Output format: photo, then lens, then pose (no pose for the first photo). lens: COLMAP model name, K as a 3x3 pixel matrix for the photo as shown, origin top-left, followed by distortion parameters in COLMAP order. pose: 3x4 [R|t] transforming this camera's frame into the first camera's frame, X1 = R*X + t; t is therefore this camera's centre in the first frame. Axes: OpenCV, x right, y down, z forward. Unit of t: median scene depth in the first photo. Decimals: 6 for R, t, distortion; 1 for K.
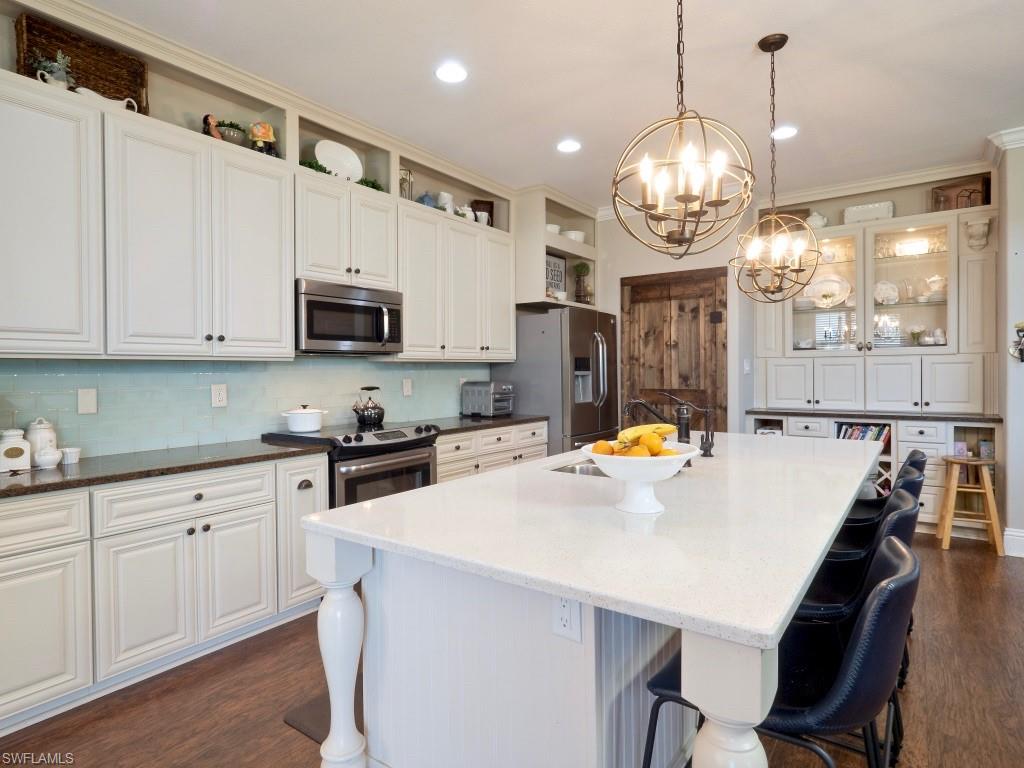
lens RADIAL K [[568.1, 0, 511.6], [0, 568.1, 377.3], [0, 0, 1]] dist [-0.001709, -0.000636]
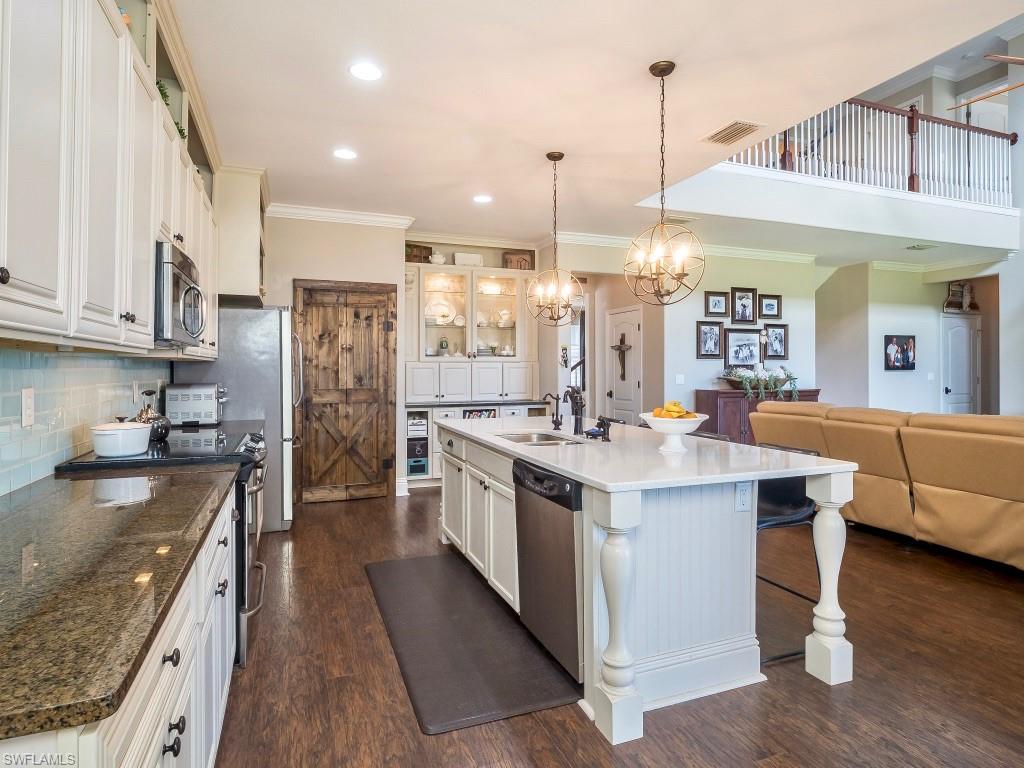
lens RADIAL K [[569.7, 0, 511.9], [0, 569.7, 365.9], [0, 0, 1]] dist [0.000841, -0.000599]
pose [[0.545577, 0.014678, 0.837932, -0.494979], [0.006858, 0.999735, -0.021978, 0.003422], [-0.838032, 0.017737, 0.545332, 0.153756]]
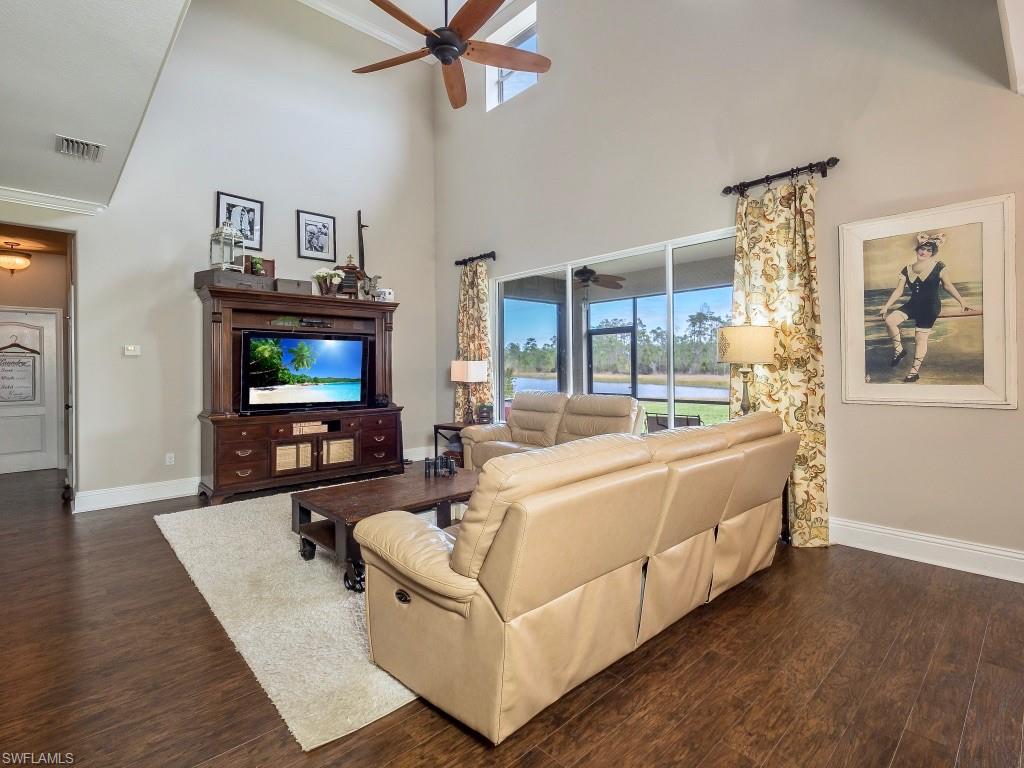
lens RADIAL K [[507.2, 0, 510.9], [0, 507.2, 369.4], [0, 0, 1]] dist [0.000586, -0.000790]
pose [[-0.981246, 0.021417, 0.191567, 0.609058], [0.024529, 0.999603, 0.013890, -0.012378], [-0.191193, 0.018328, -0.981381, 0.664613]]
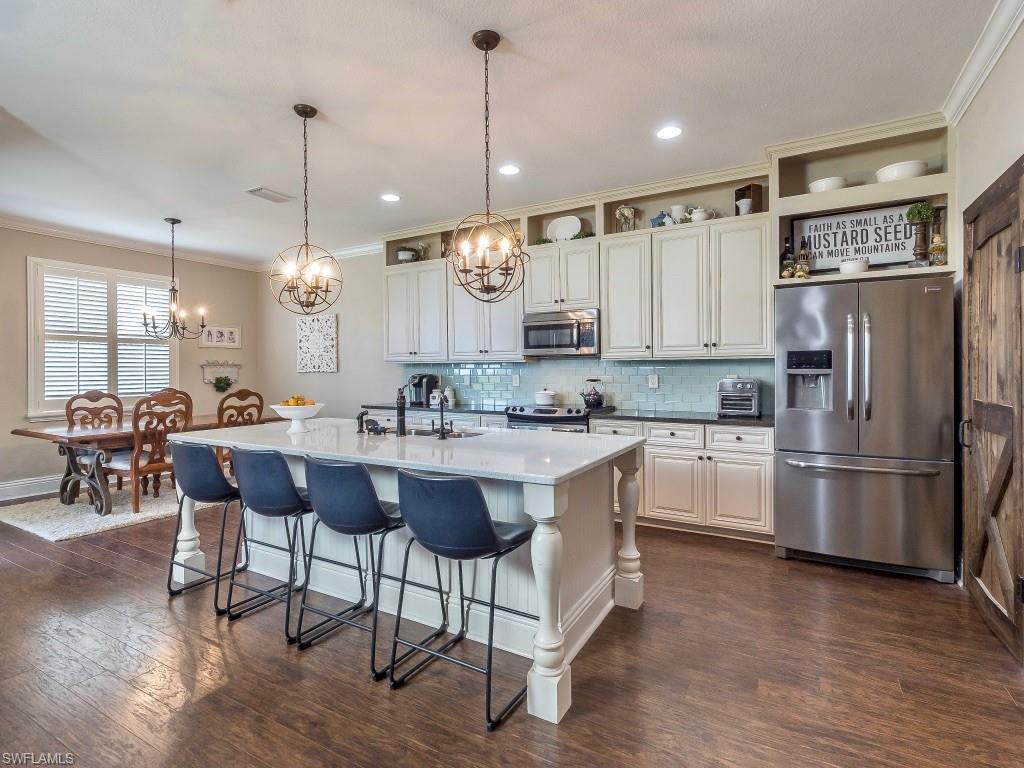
lens RADIAL K [[507.2, 0, 510.9], [0, 507.2, 369.4], [0, 0, 1]] dist [0.000586, -0.000790]
pose [[0.104477, 0.008208, -0.994493, 0.764233], [-0.007884, 0.999941, 0.007425, -0.011696], [0.994496, 0.007065, 0.104535, 0.537900]]
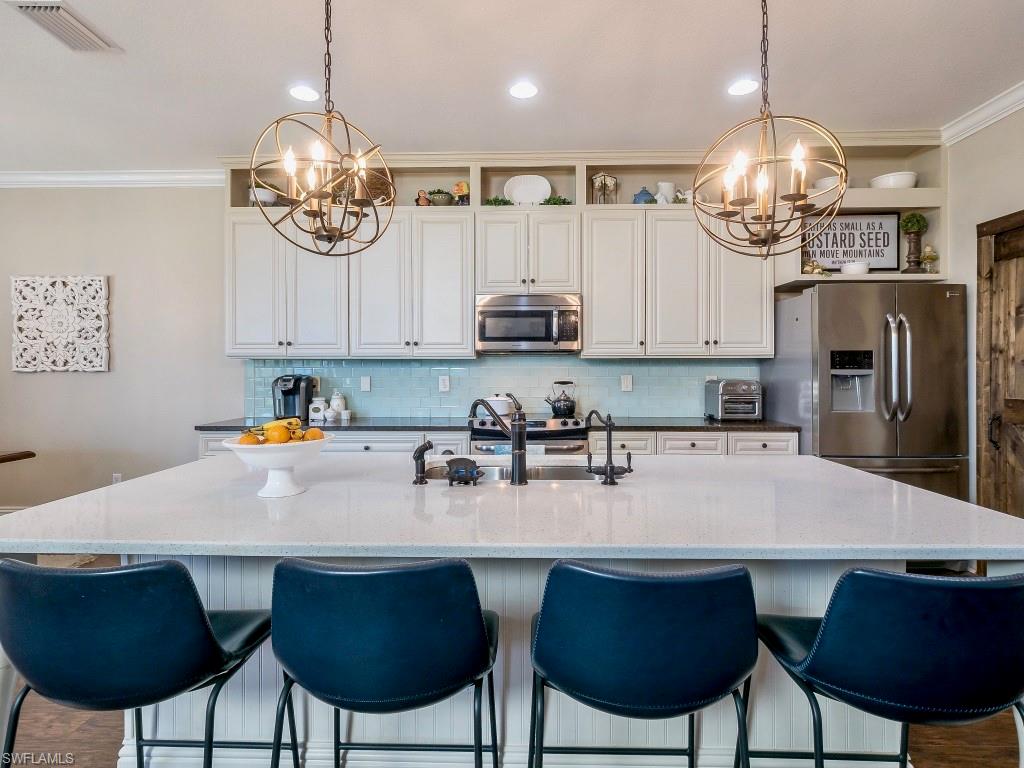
lens RADIAL K [[538.3, 0, 511.2], [0, 538.3, 361.7], [0, 0, 1]] dist [0.000199, 0.000057]
pose [[0.566682, -0.001570, -0.823935, 0.450220], [-0.014527, 0.999824, -0.011897, -0.006012], [0.823808, 0.018711, 0.566559, 0.253566]]
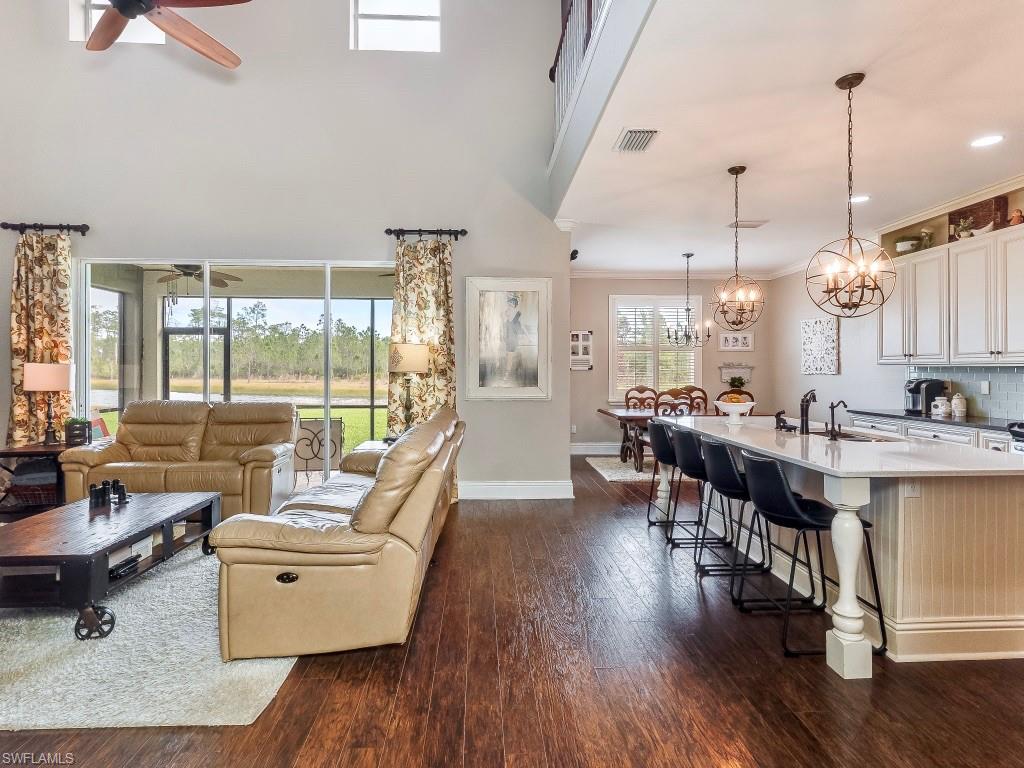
lens RADIAL K [[549.9, 0, 516.1], [0, 549.9, 370.2], [0, 0, 1]] dist [0.004765, 0.000973]
pose [[-0.774295, 0.010171, -0.632743, 0.927882], [-0.002228, 0.999821, 0.018799, -0.027406], [0.632821, 0.015966, -0.774133, 0.805575]]
